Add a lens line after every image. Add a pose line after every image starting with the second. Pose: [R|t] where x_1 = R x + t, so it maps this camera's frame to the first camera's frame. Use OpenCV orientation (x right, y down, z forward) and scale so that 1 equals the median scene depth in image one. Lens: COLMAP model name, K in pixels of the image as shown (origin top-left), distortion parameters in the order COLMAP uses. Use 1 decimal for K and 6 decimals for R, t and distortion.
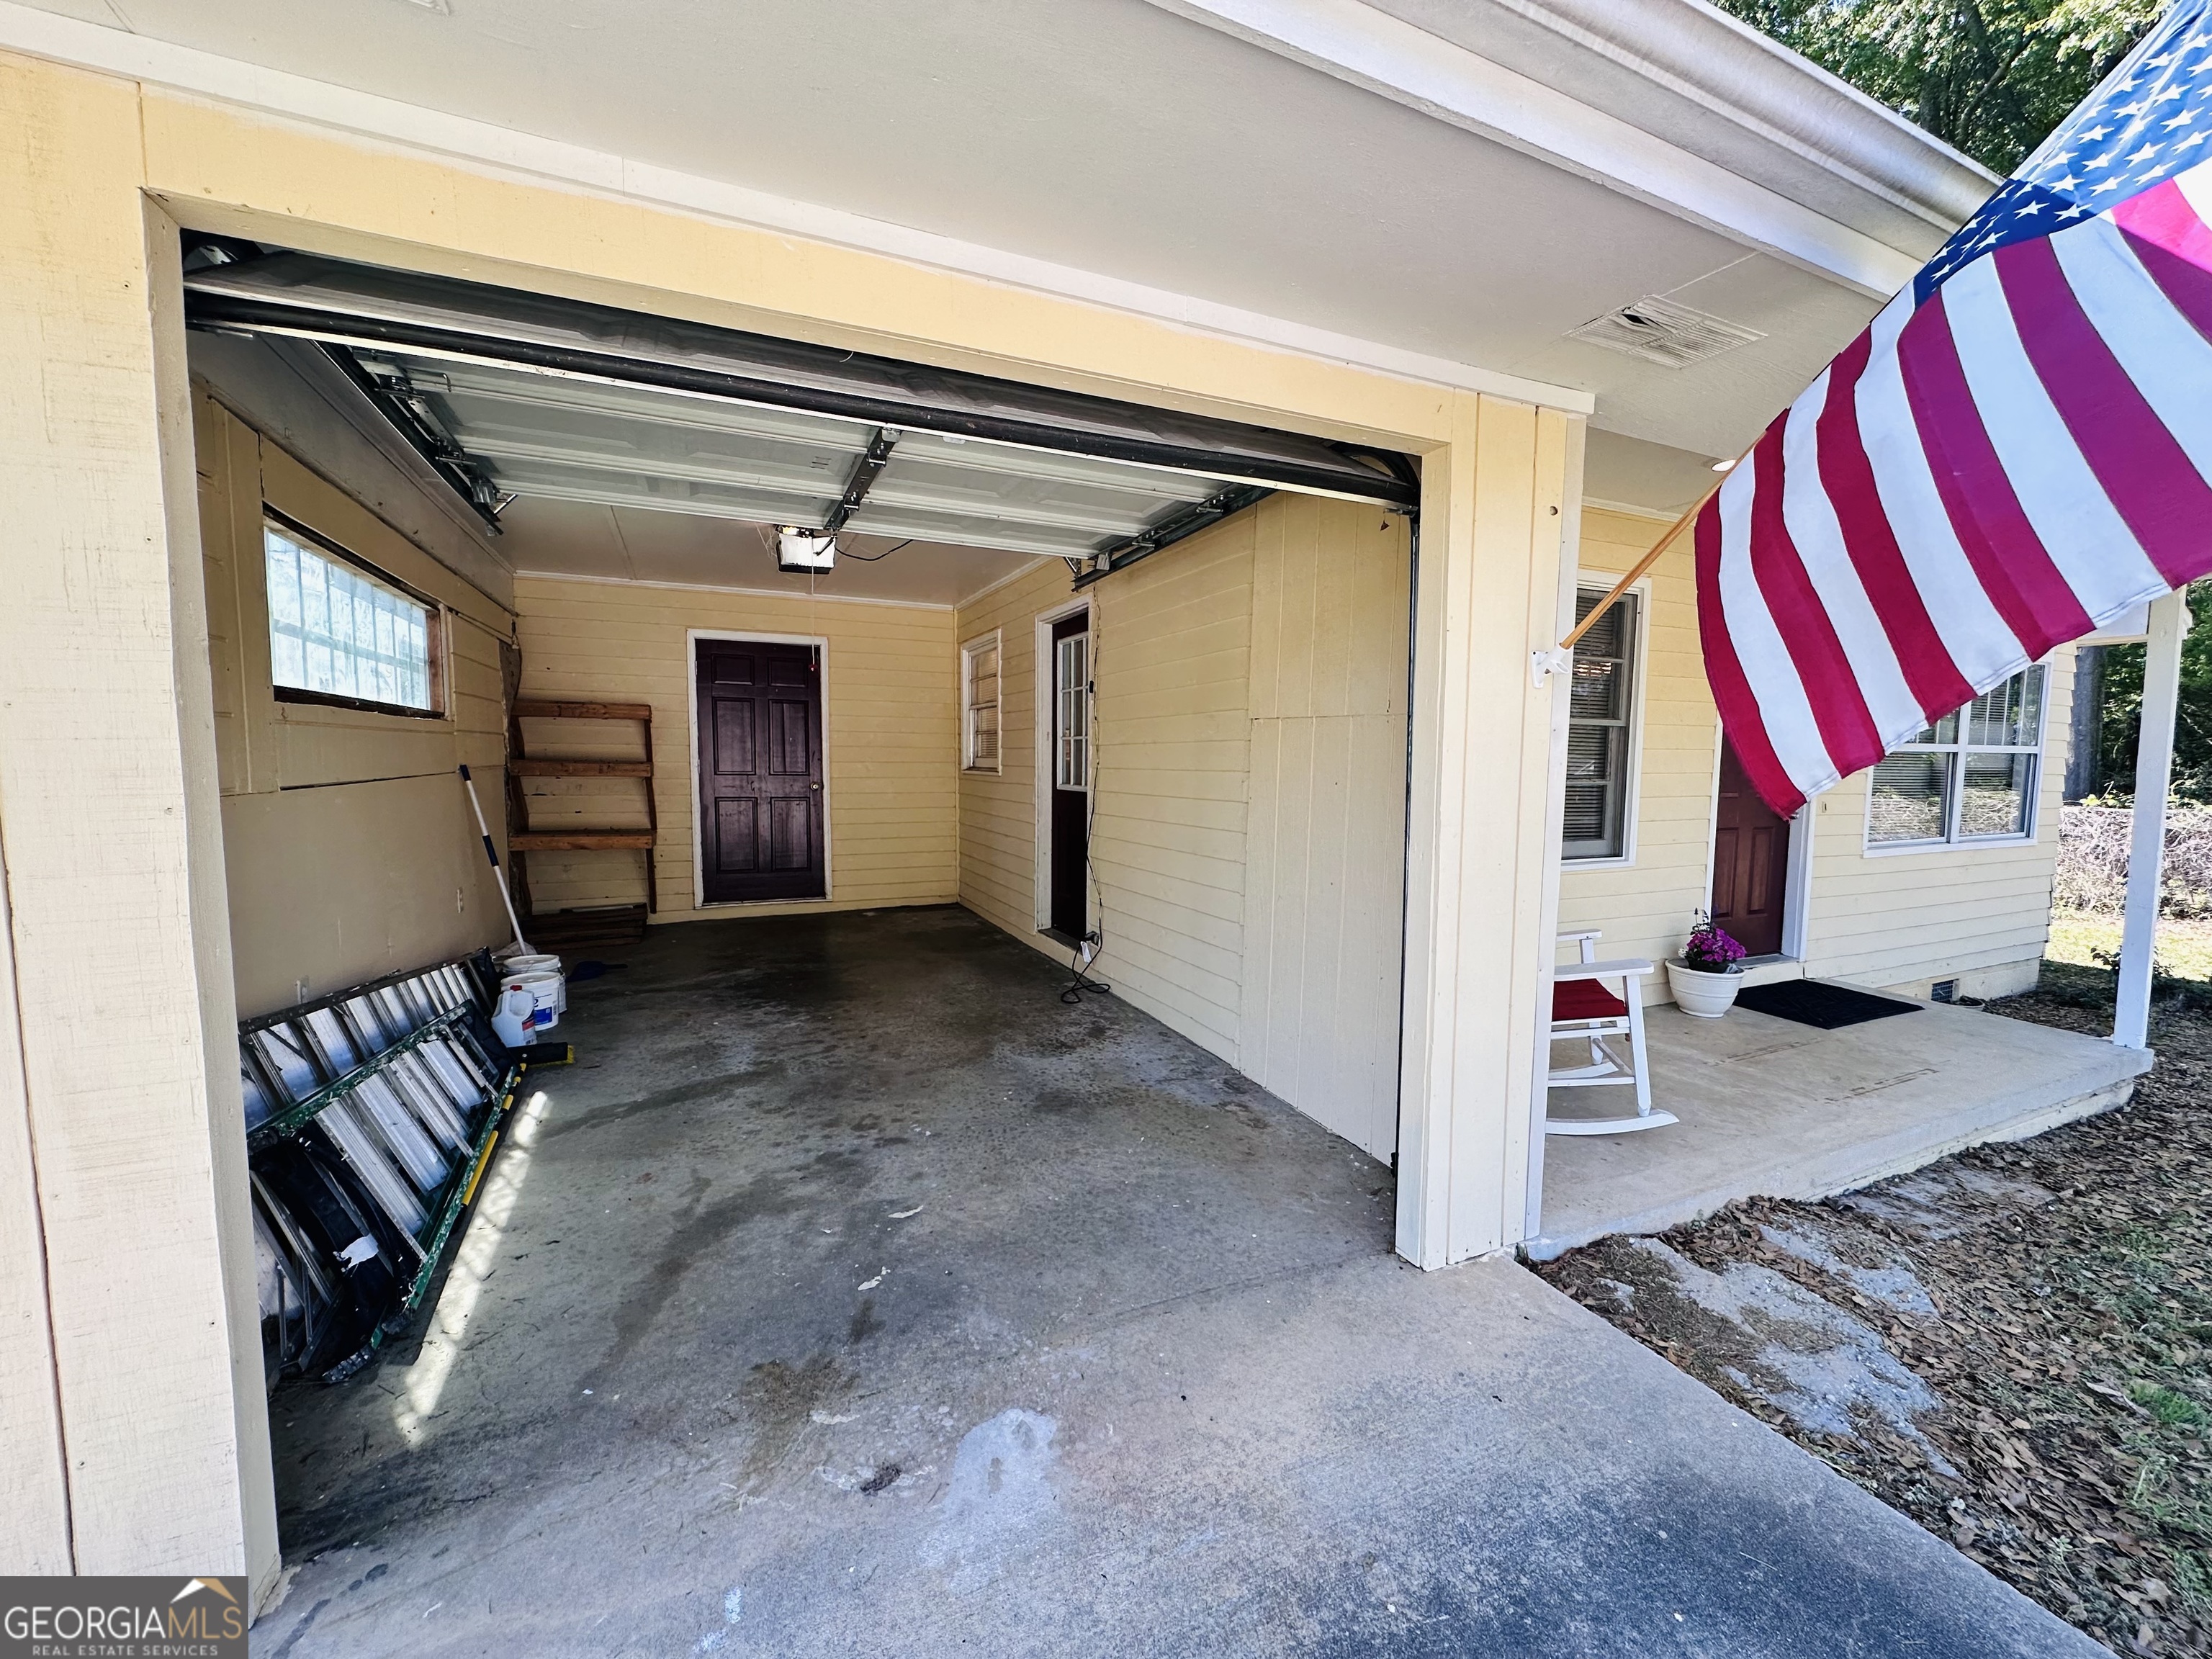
lens RADIAL K [[882.9, 0, 1106.0], [0, 882.9, 829.5], [0, 0, 1]] dist [-0.000994, 0.000370]
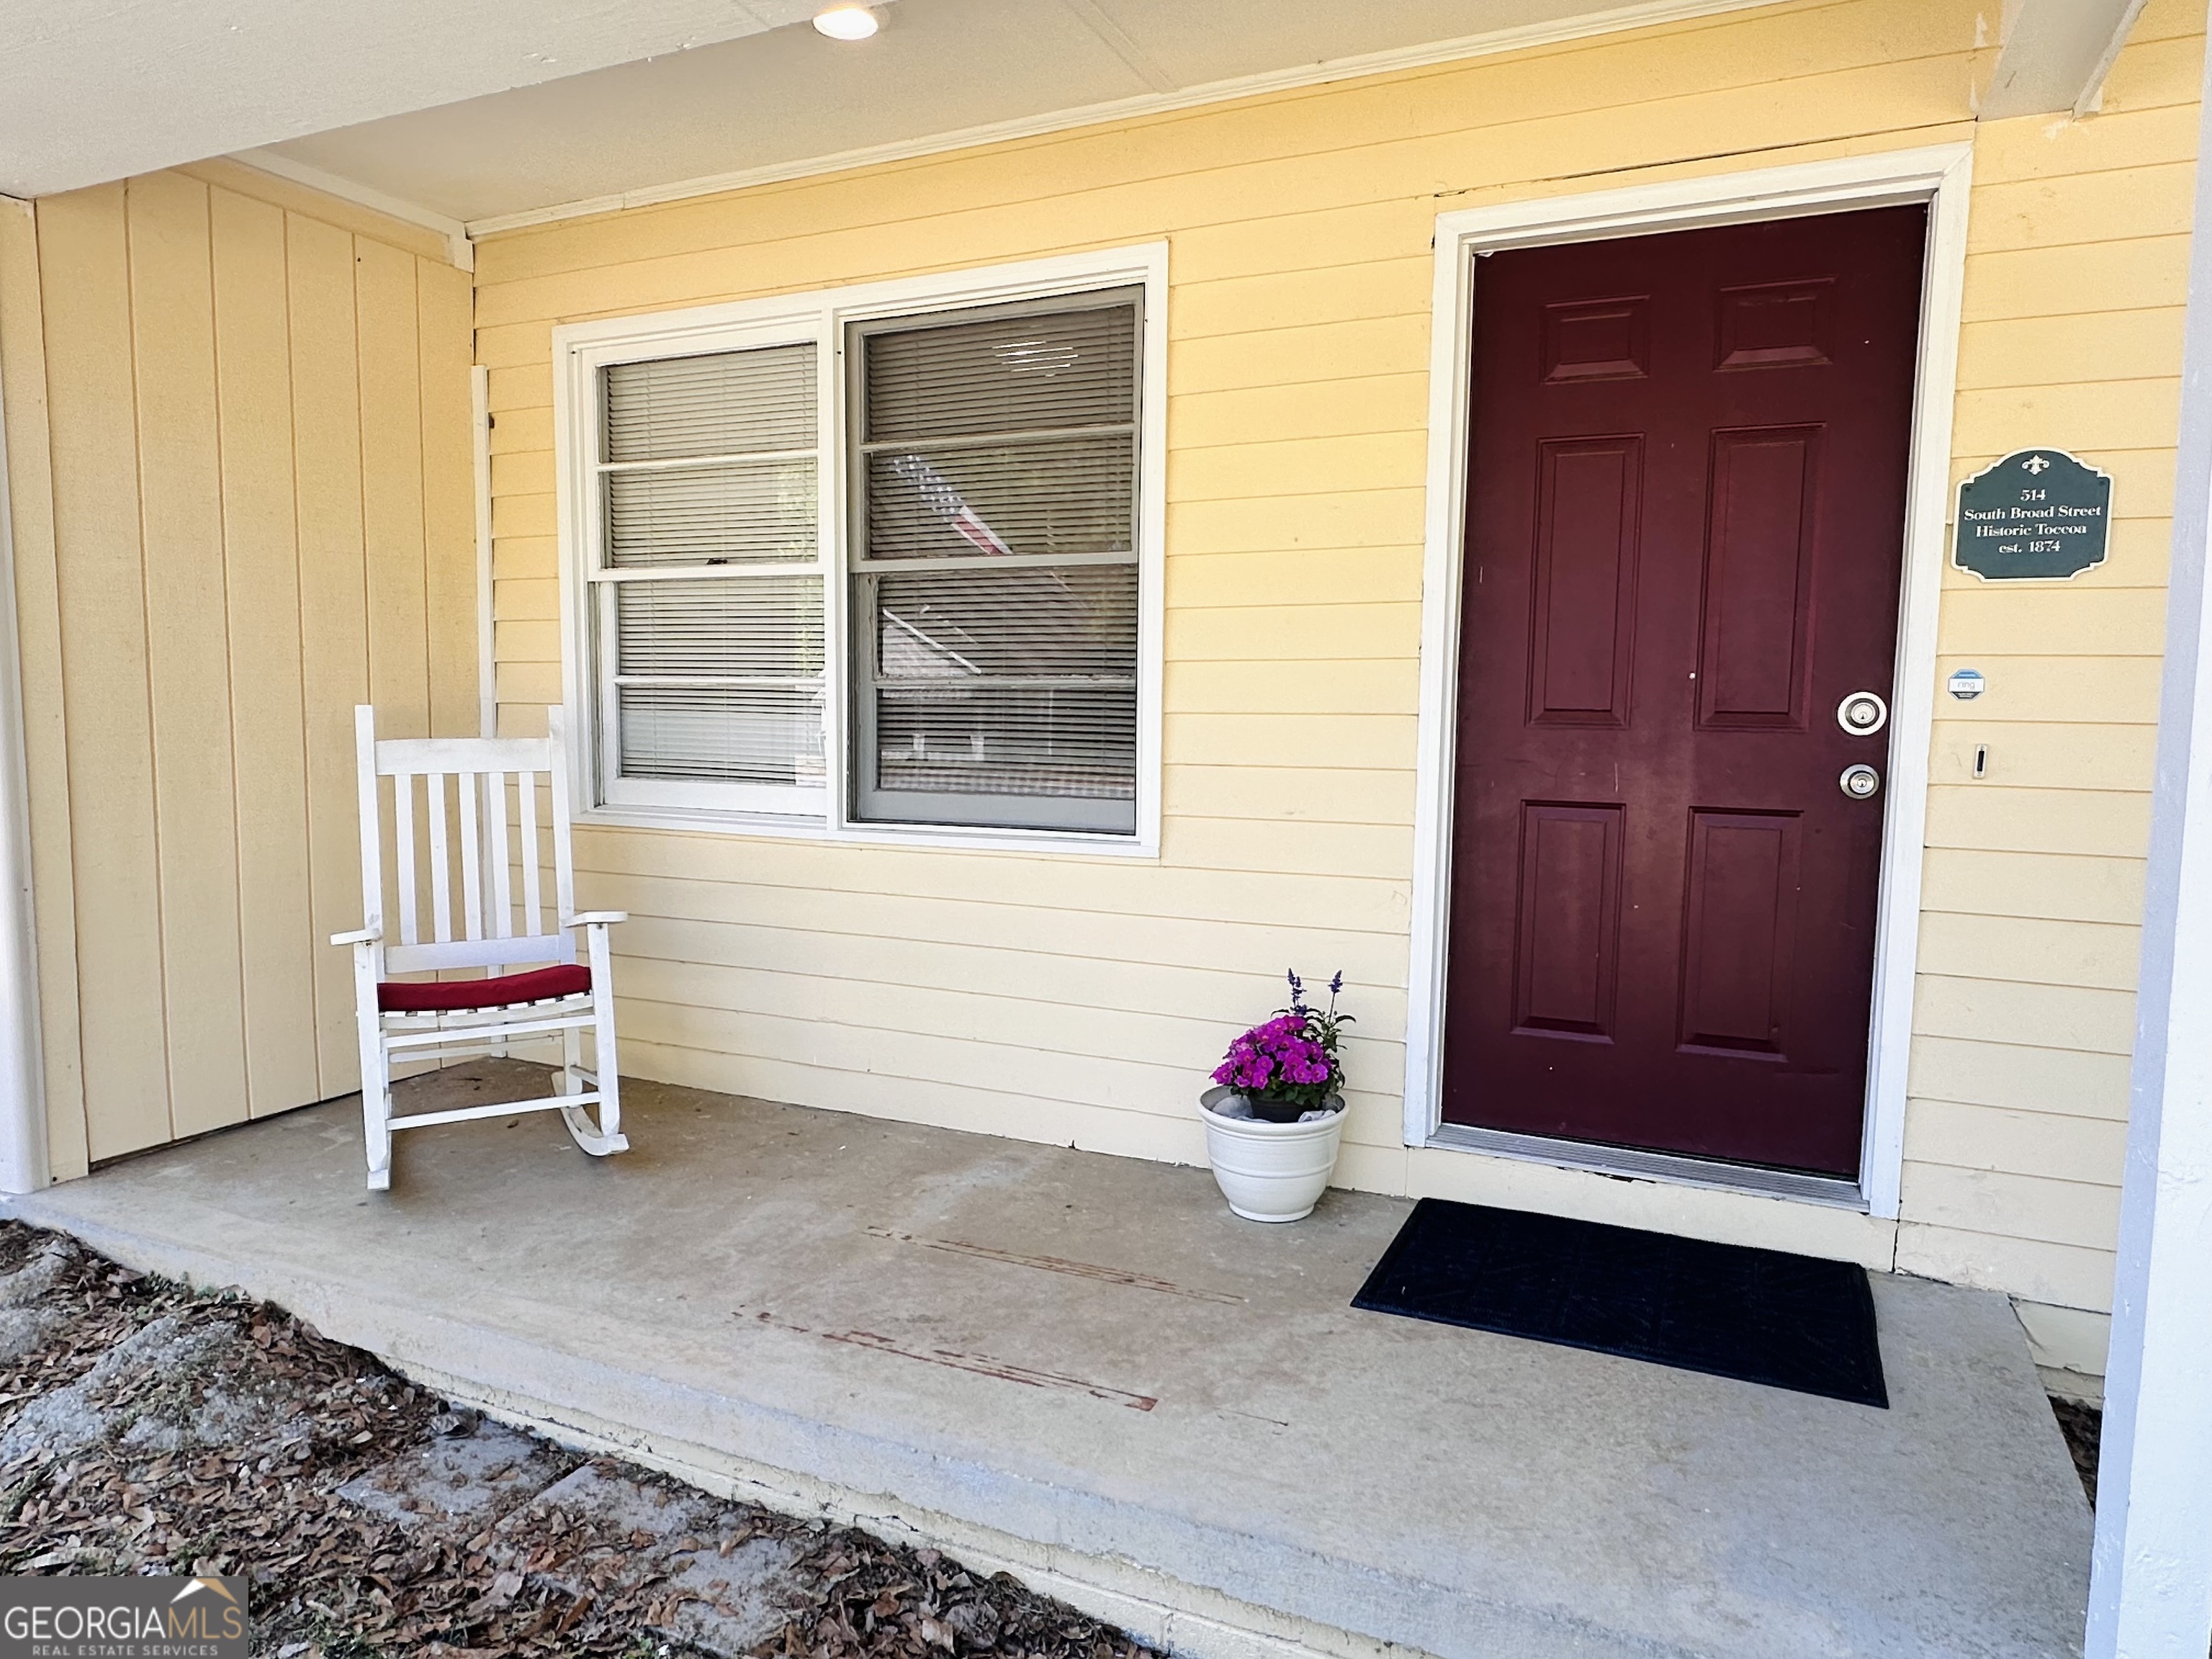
lens RADIAL K [[1424.9, 0, 1106.0], [0, 1424.9, 829.5], [0, 0, 1]] dist [0.000418, 0.000835]
pose [[0.650881, 0.073411, -0.755622, 1.536311], [-0.067157, 0.996979, 0.039012, -0.000510], [0.756204, 0.025353, 0.653845, 0.639986]]
